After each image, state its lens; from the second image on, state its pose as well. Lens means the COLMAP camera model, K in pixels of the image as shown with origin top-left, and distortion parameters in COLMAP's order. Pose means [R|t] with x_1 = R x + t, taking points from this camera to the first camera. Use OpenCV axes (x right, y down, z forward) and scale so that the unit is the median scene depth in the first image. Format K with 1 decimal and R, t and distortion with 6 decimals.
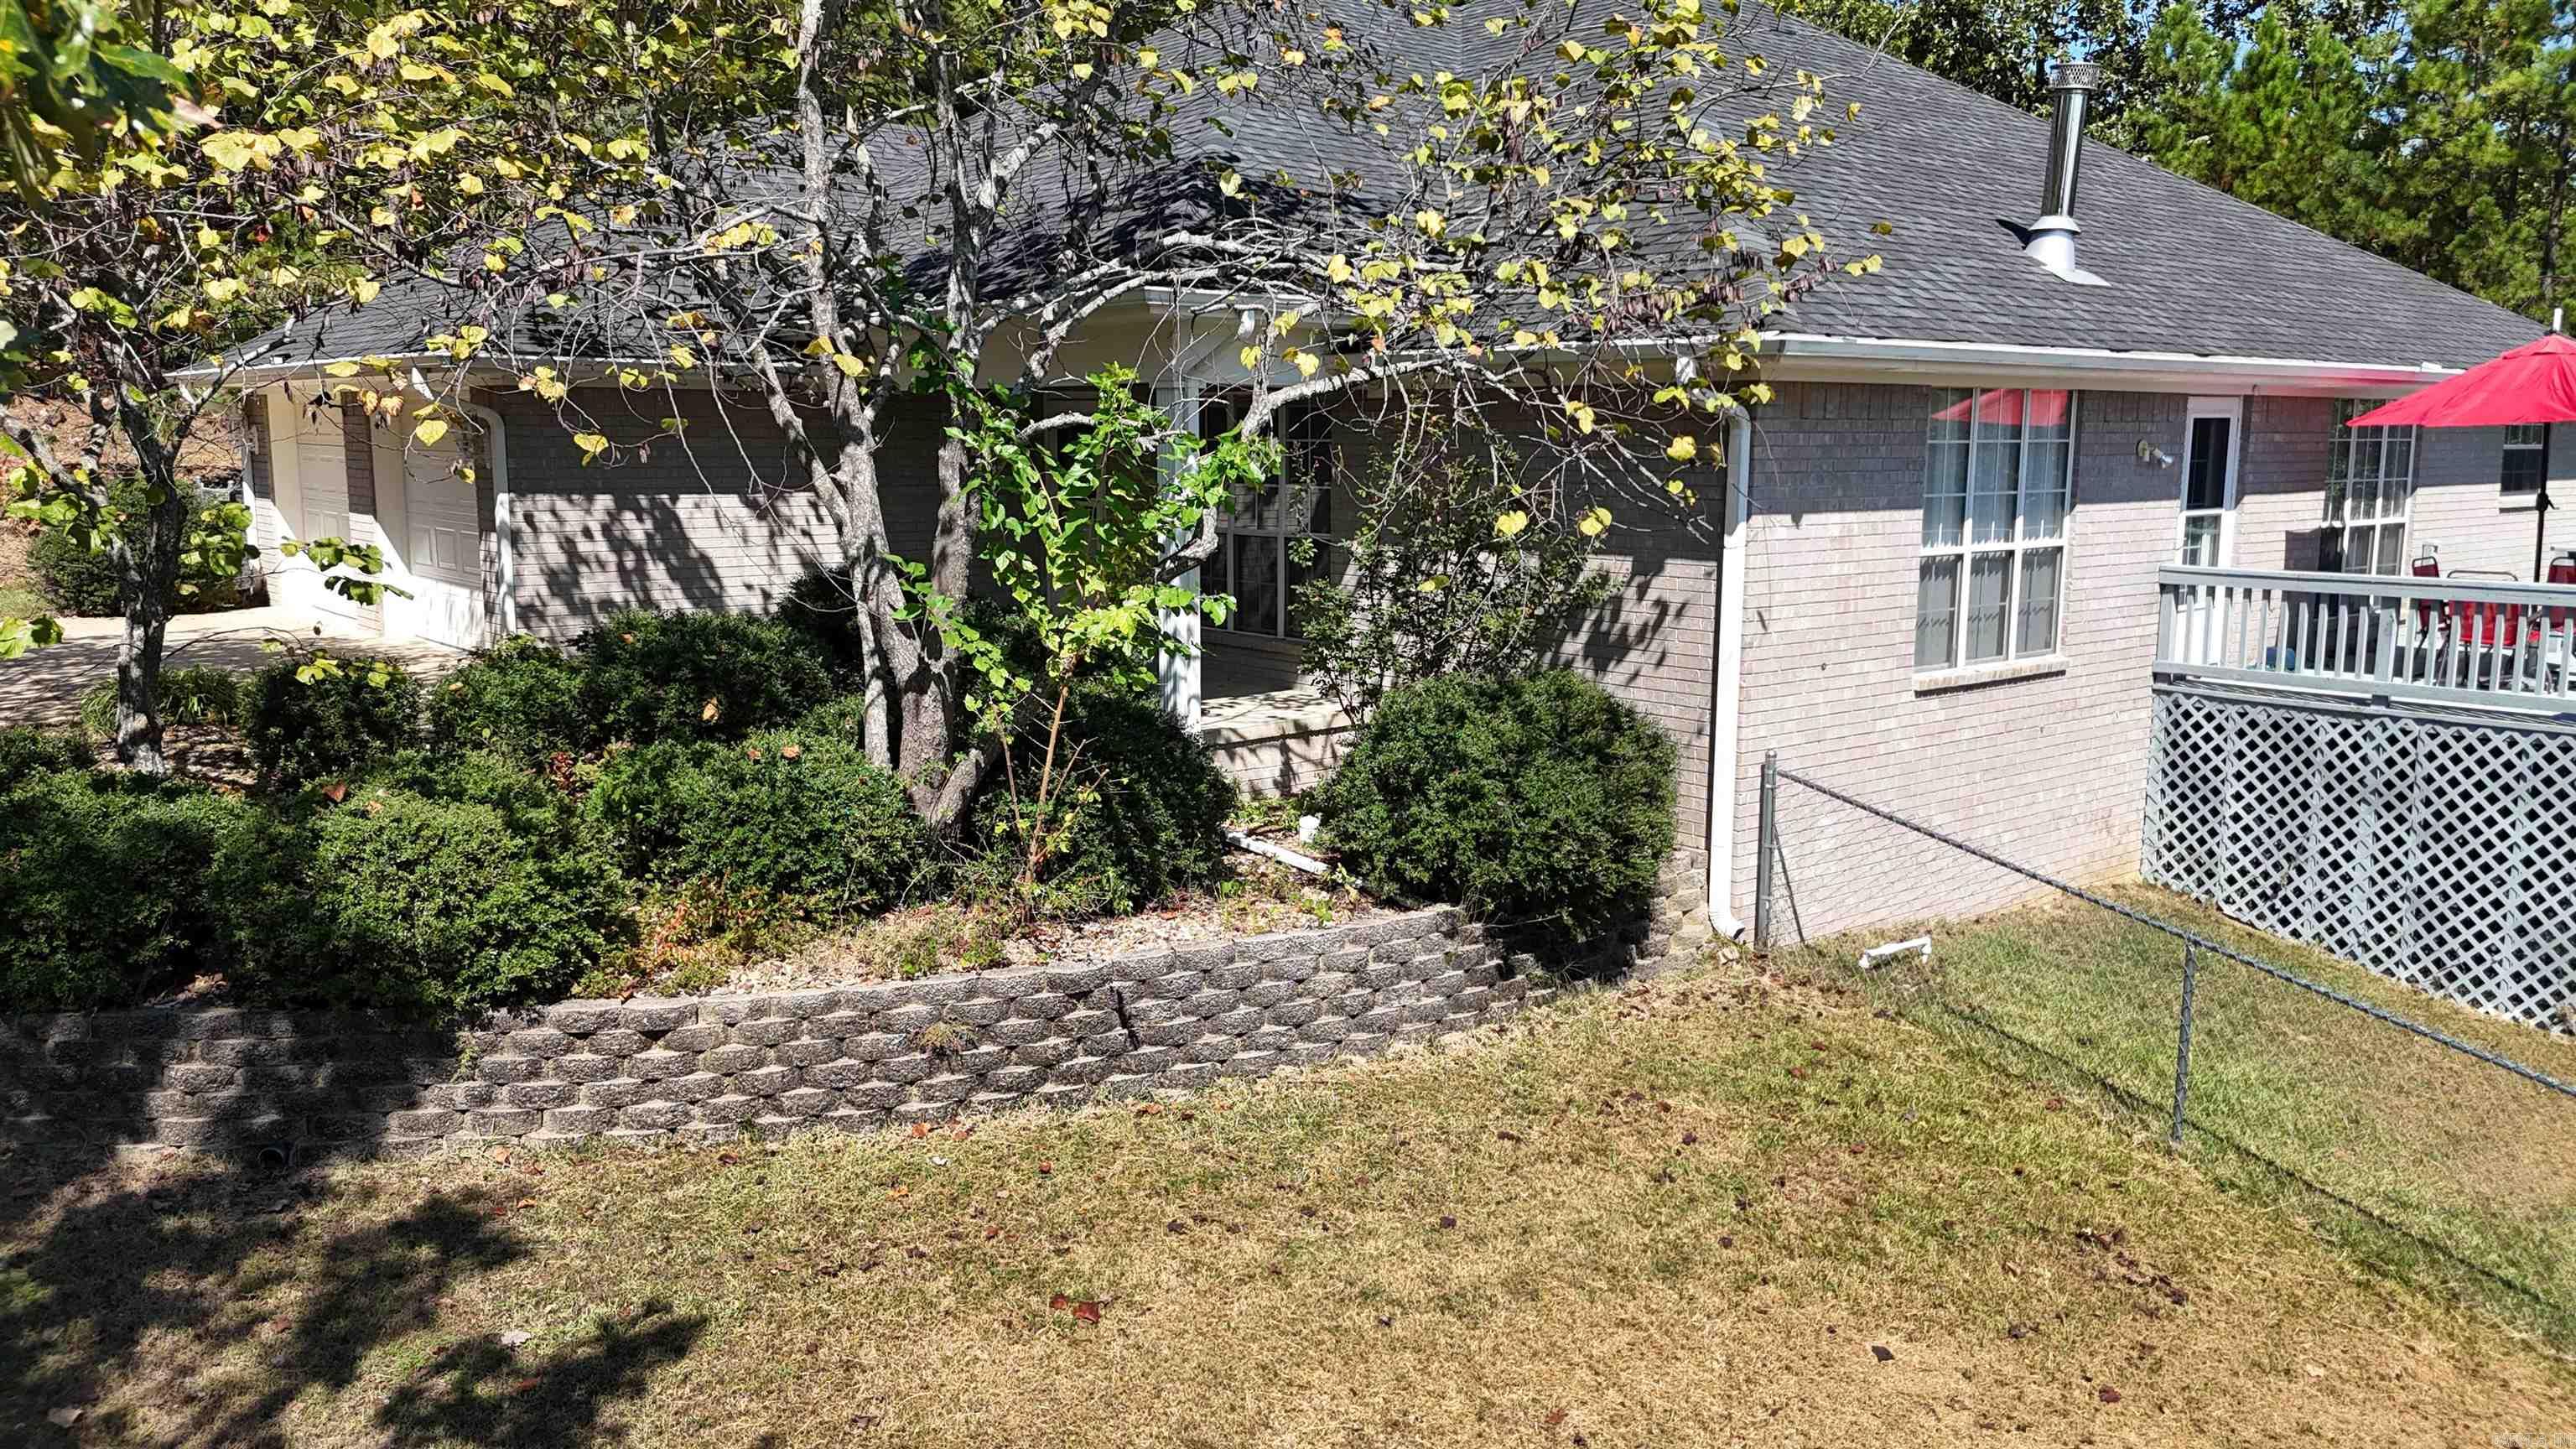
lens RADIAL K [[1915.3, 0, 1296.1], [0, 1915.3, 716.6], [0, 0, 1]] dist [0.082386, -0.083621]
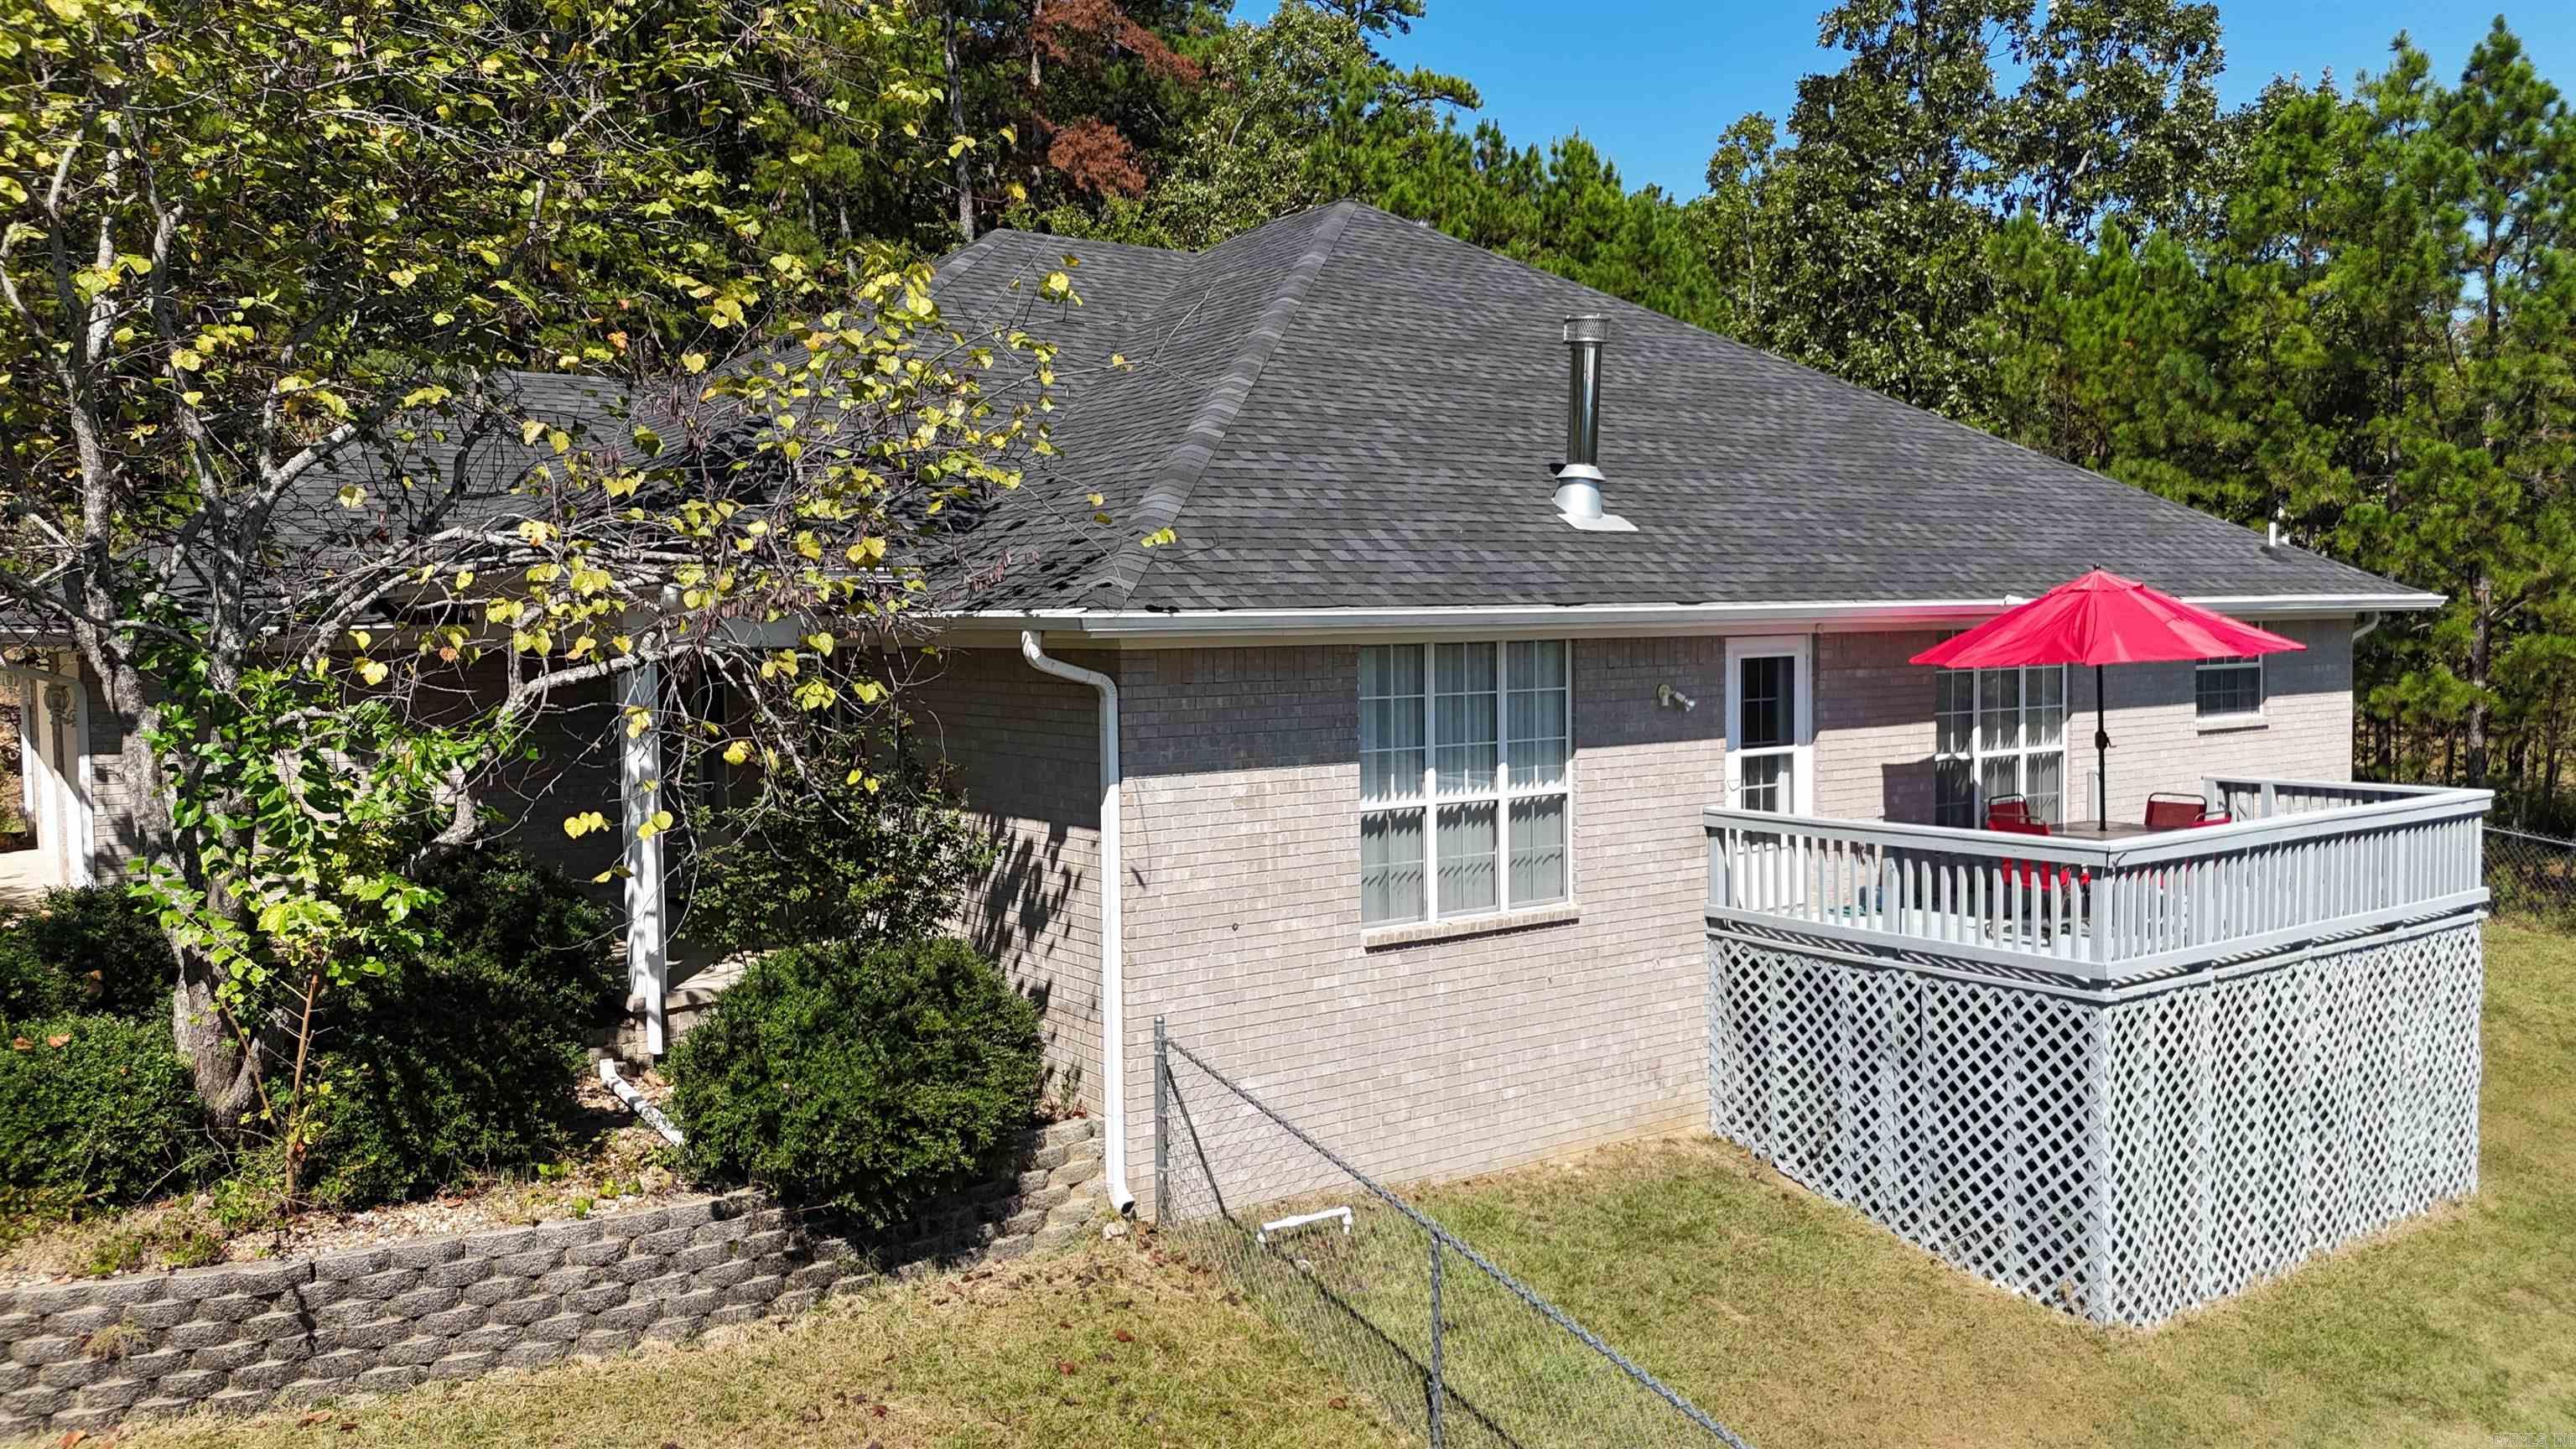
lens RADIAL K [[1915.3, 0, 1290.5], [0, 1915.3, 706.7], [0, 0, 1]] dist [0.082386, -0.083621]
pose [[0.997138, -0.014441, -0.074212, 0.384616], [0.006992, 0.994997, -0.099661, -0.041277], [0.075280, 0.098857, 0.992250, 0.013248]]
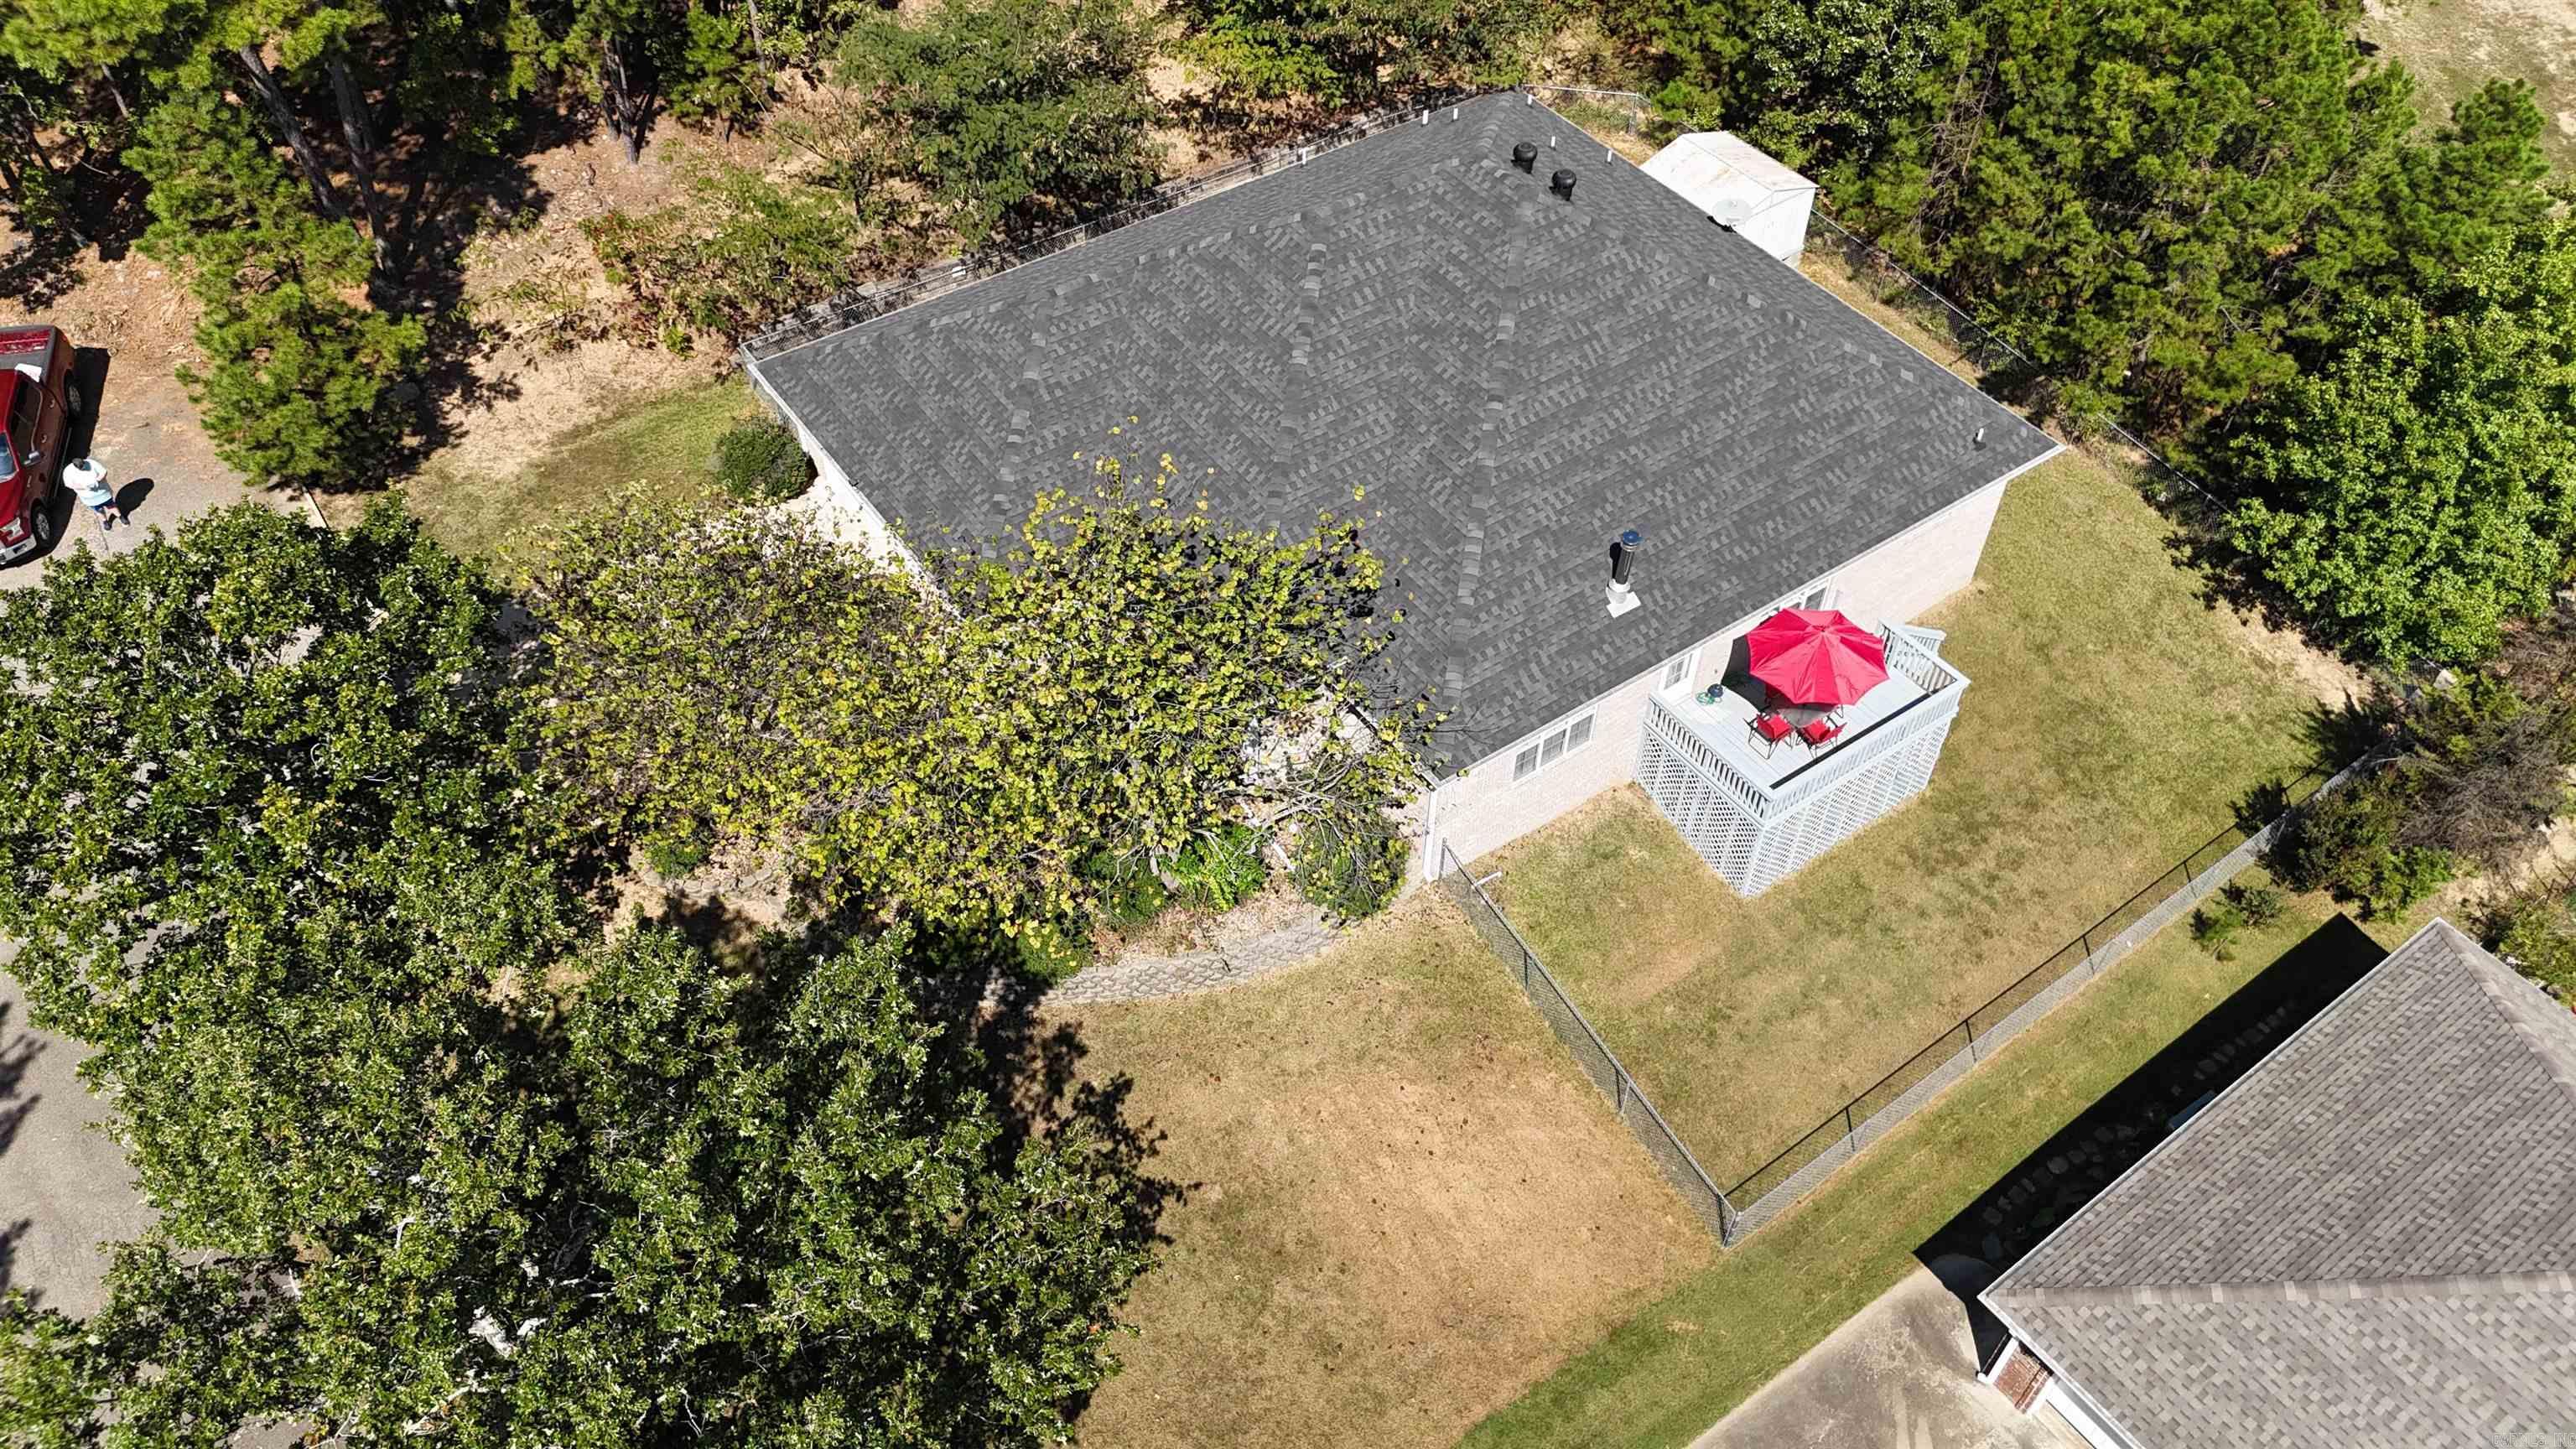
lens RADIAL K [[1915.3, 0, 1293.7], [0, 1915.3, 723.6], [0, 0, 1]] dist [0.082386, -0.083621]
pose [[0.996777, 0.062914, -0.049778, 0.147049], [-0.019256, 0.789967, 0.612847, -1.907829], [0.077879, -0.609913, 0.788632, -1.230761]]
